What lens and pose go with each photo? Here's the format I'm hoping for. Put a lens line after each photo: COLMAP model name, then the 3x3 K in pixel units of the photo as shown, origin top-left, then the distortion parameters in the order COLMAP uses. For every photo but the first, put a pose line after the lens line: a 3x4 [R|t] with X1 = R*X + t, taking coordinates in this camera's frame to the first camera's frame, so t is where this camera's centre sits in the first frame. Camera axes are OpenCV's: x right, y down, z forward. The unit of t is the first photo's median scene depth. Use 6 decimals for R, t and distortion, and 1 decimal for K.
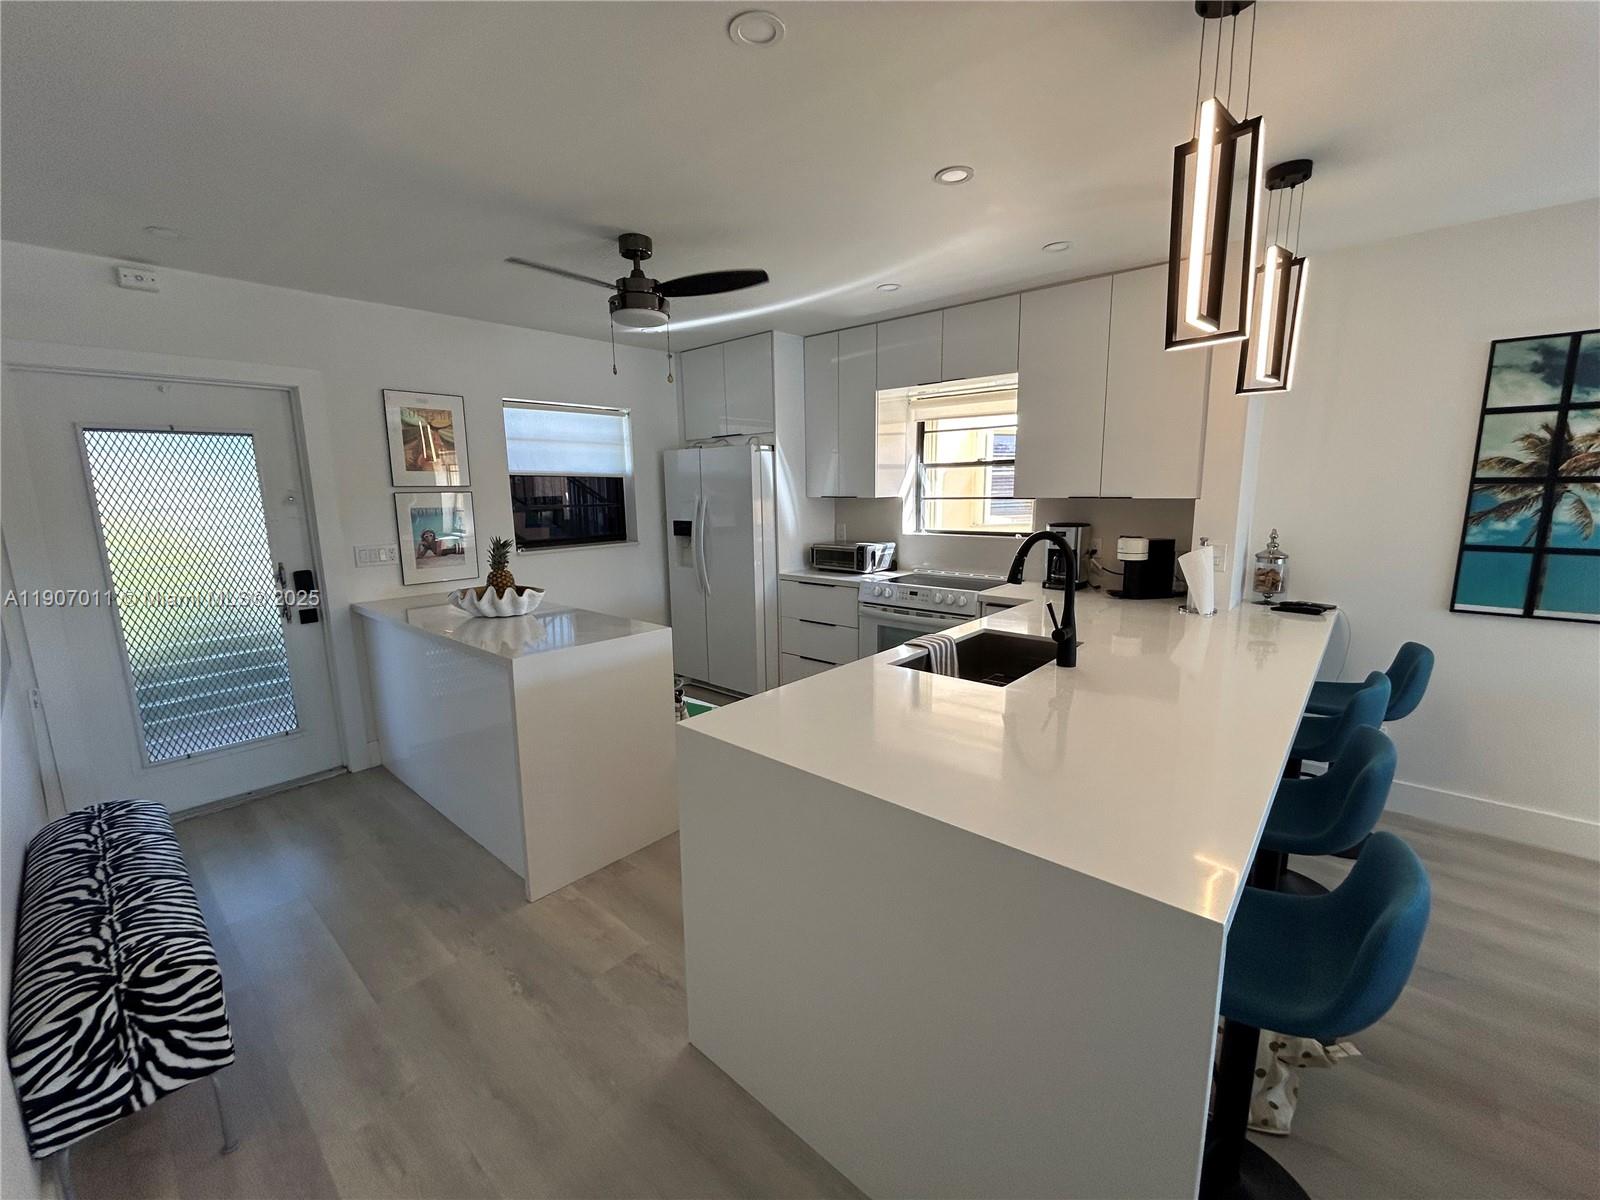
lens RADIAL K [[653.7, 0, 797.7], [0, 653.7, 597.5], [0, 0, 1]] dist [-0.001597, 0.001166]
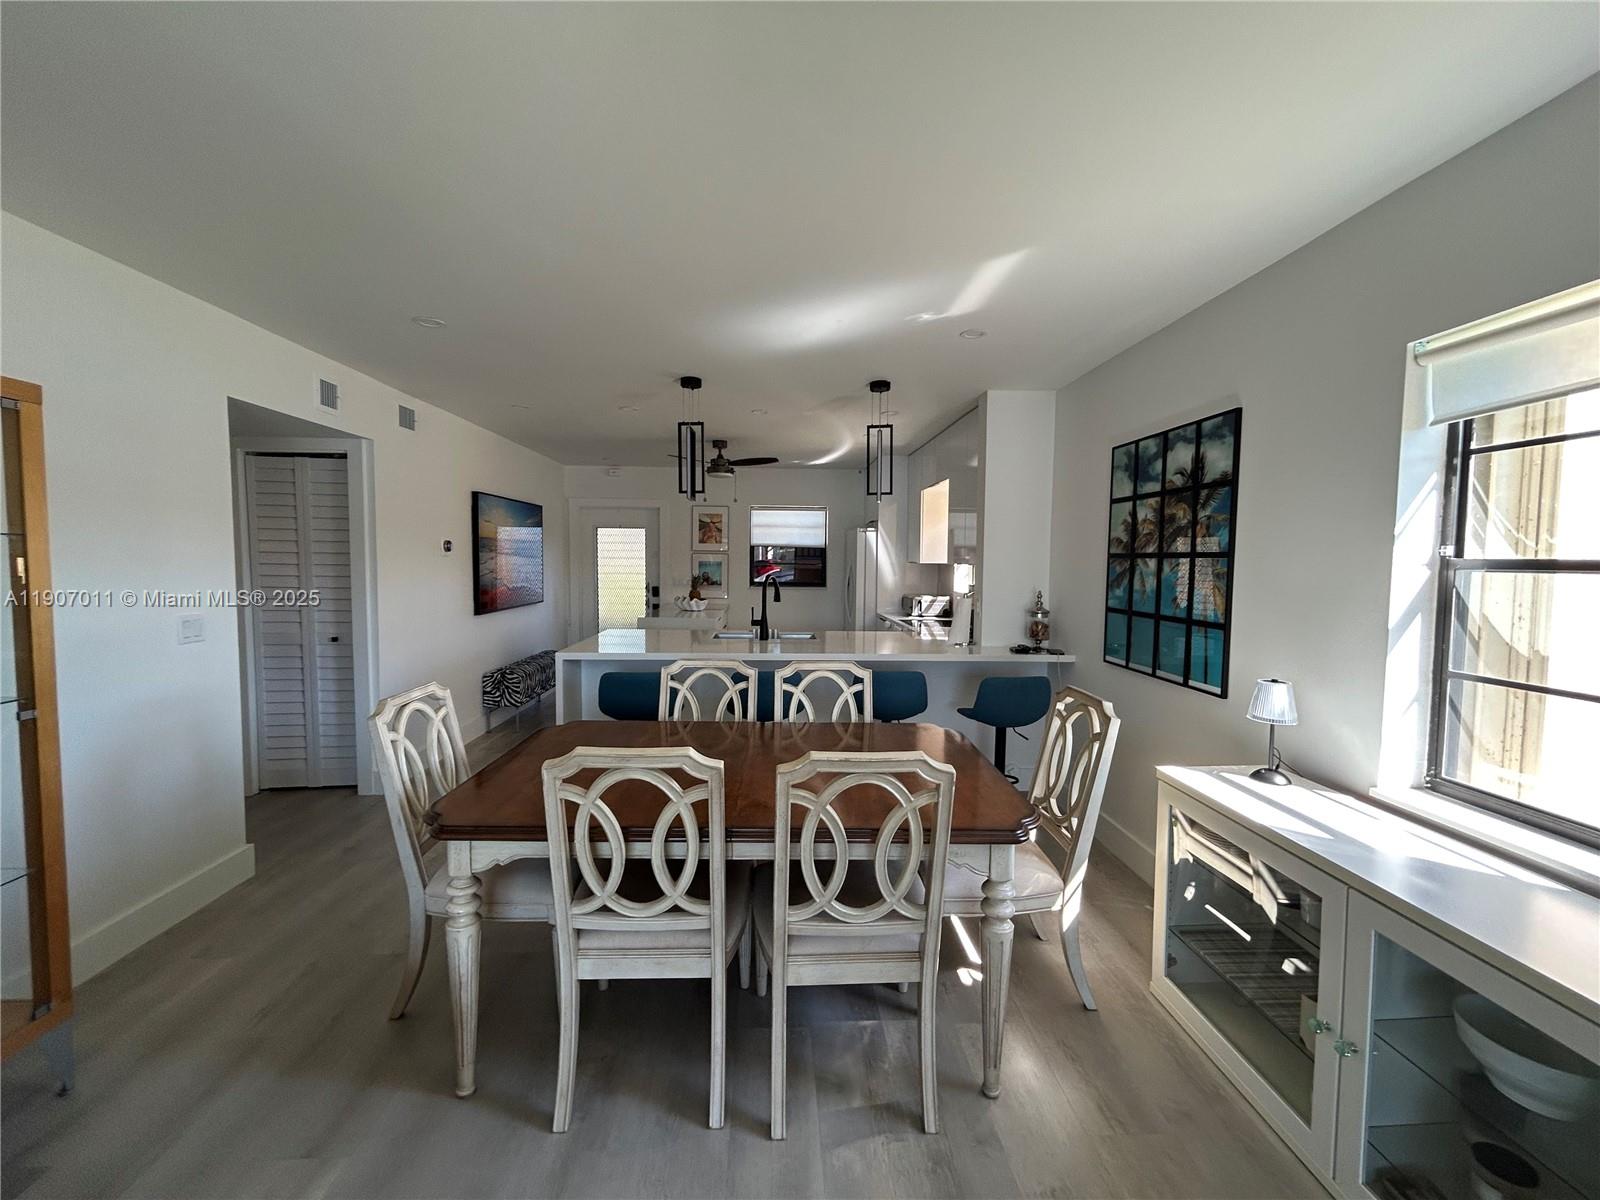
lens RADIAL K [[653.7, 0, 798.7], [0, 653.7, 599.4], [0, 0, 1]] dist [-0.001597, 0.001166]
pose [[0.692921, 0.066734, -0.717919, 1.248348], [-0.141704, 0.988893, -0.044848, 0.035240], [0.706952, 0.132808, 0.694681, -0.221458]]
